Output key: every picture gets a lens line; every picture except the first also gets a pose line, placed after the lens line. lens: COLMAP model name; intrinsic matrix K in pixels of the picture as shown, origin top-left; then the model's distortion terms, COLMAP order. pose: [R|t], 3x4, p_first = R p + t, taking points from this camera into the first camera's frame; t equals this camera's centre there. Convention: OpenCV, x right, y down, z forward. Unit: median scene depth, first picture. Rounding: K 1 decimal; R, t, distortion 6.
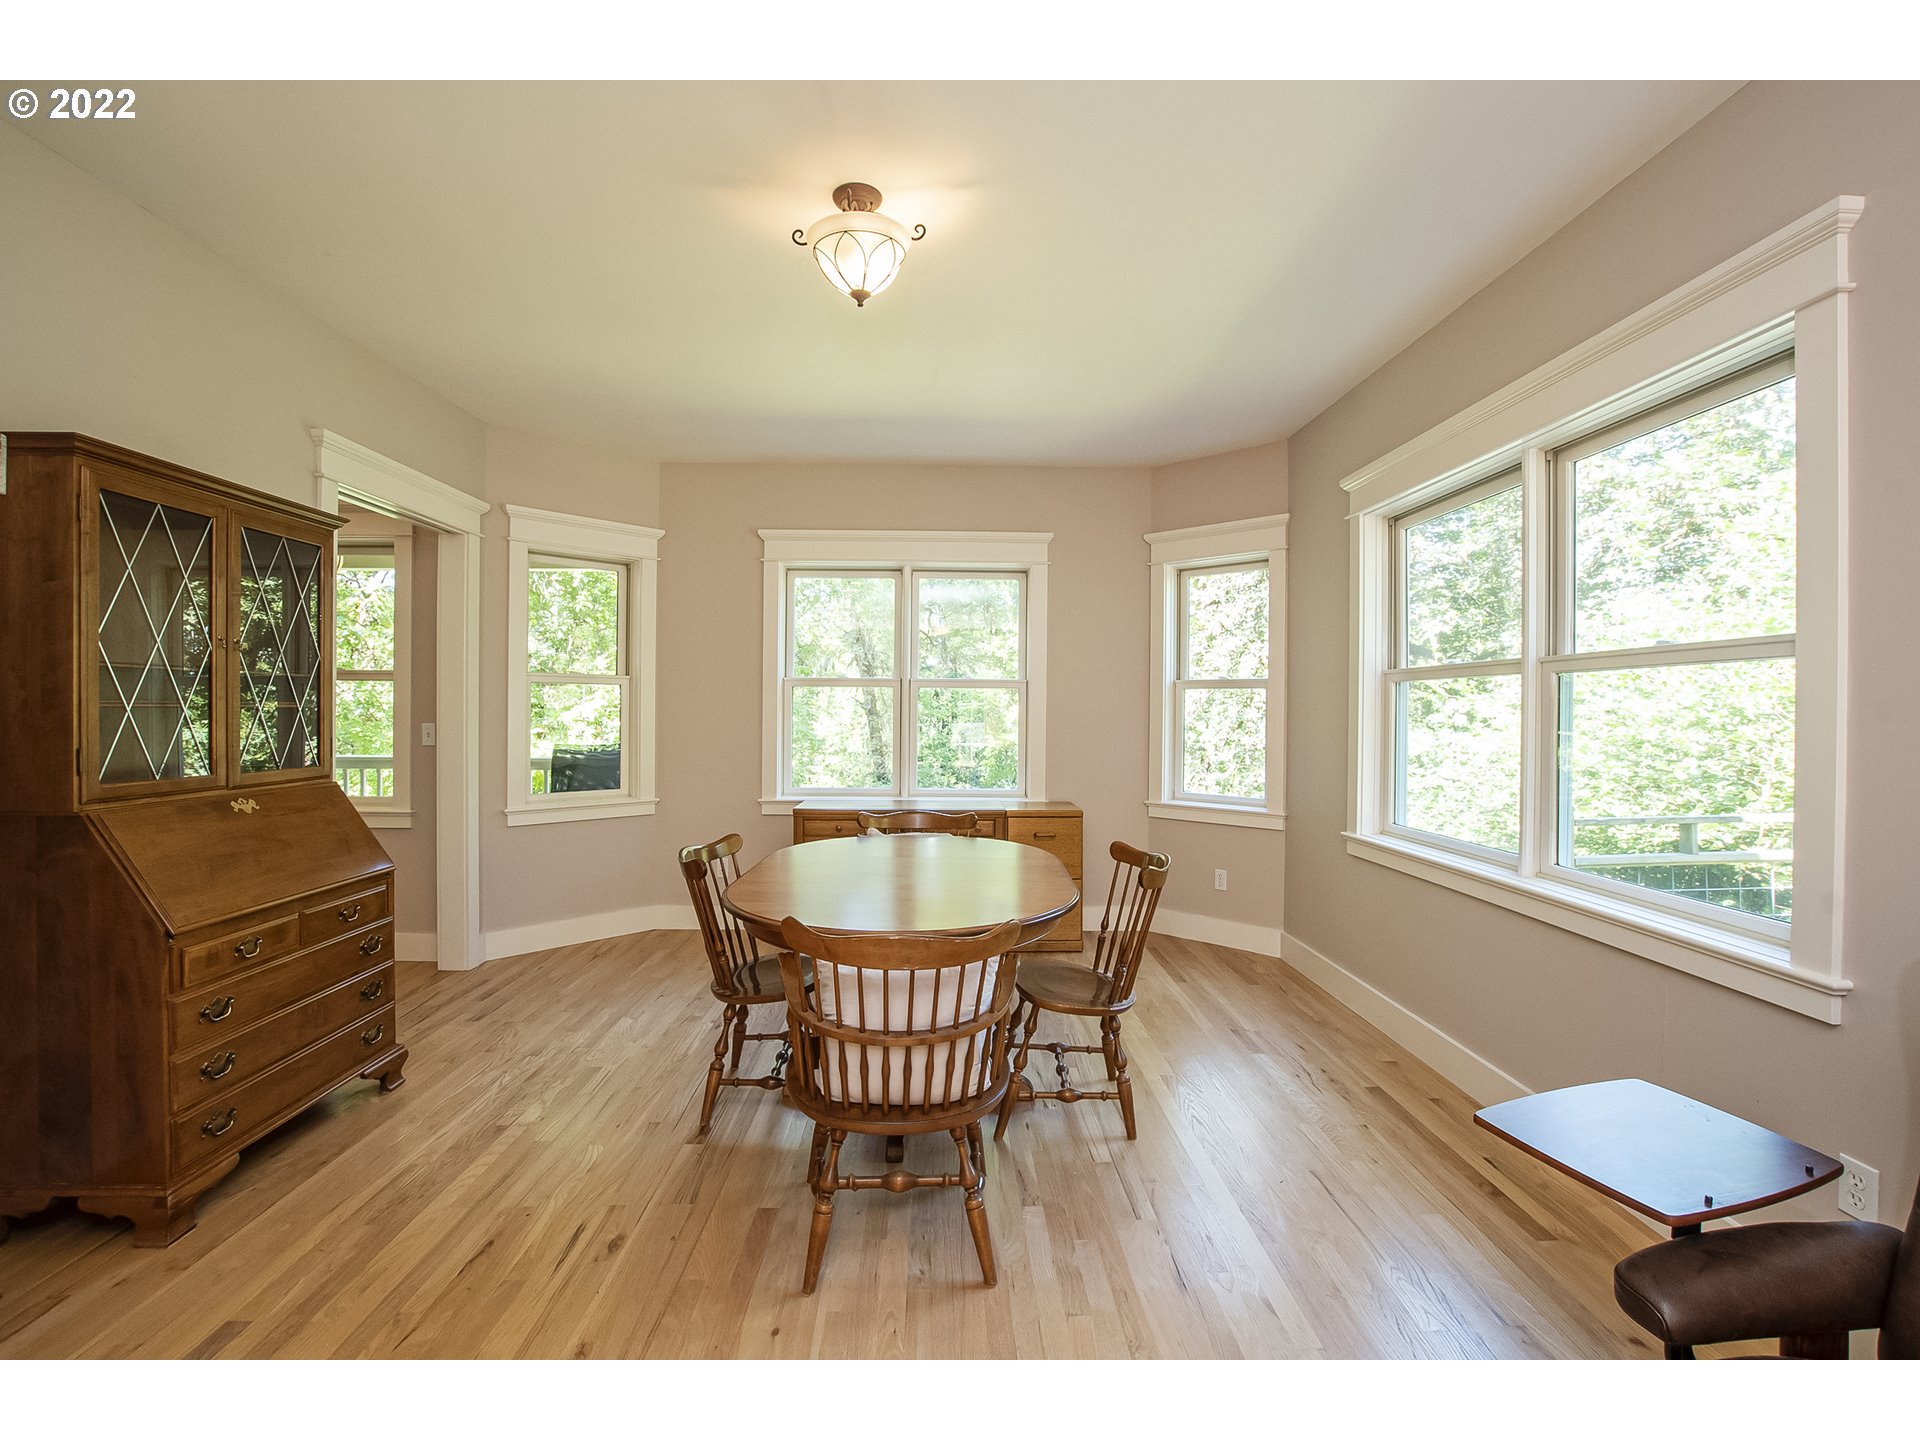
lens RADIAL K [[844.8, 0, 960.1], [0, 844.8, 711.1], [0, 0, 1]] dist [-0.029663, 0.000472]
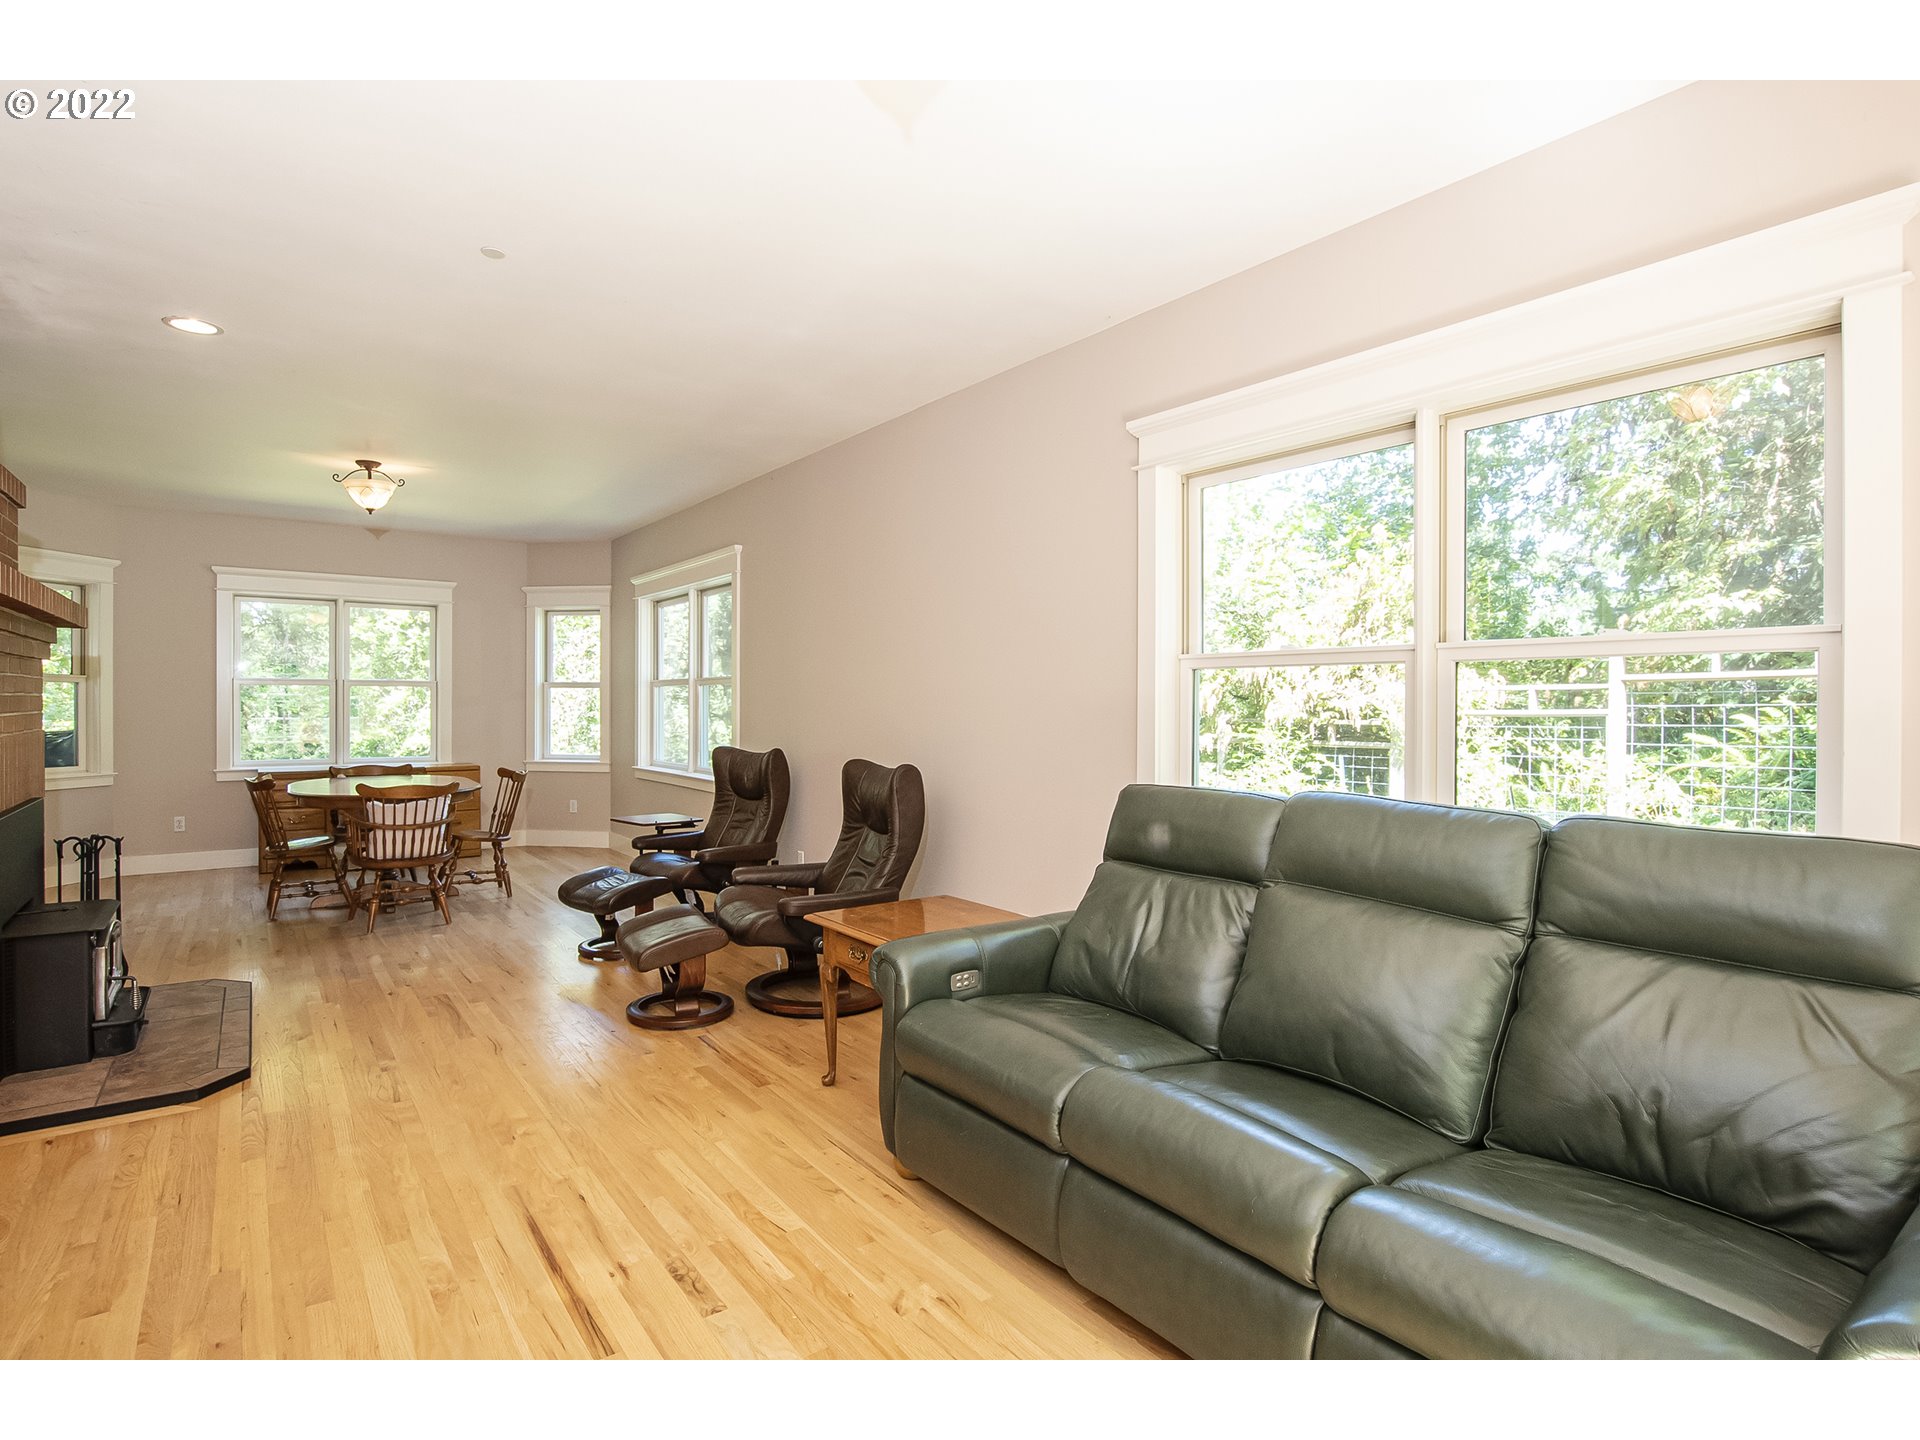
lens RADIAL K [[987.6, 0, 952.3], [0, 987.6, 711.4], [0, 0, 1]] dist [-0.020281, 0.000989]
pose [[0.823338, -0.009188, 0.567477, -0.167377], [0.003658, 0.999934, 0.010882, 0.000360], [-0.567540, -0.006883, 0.823317, -1.000418]]
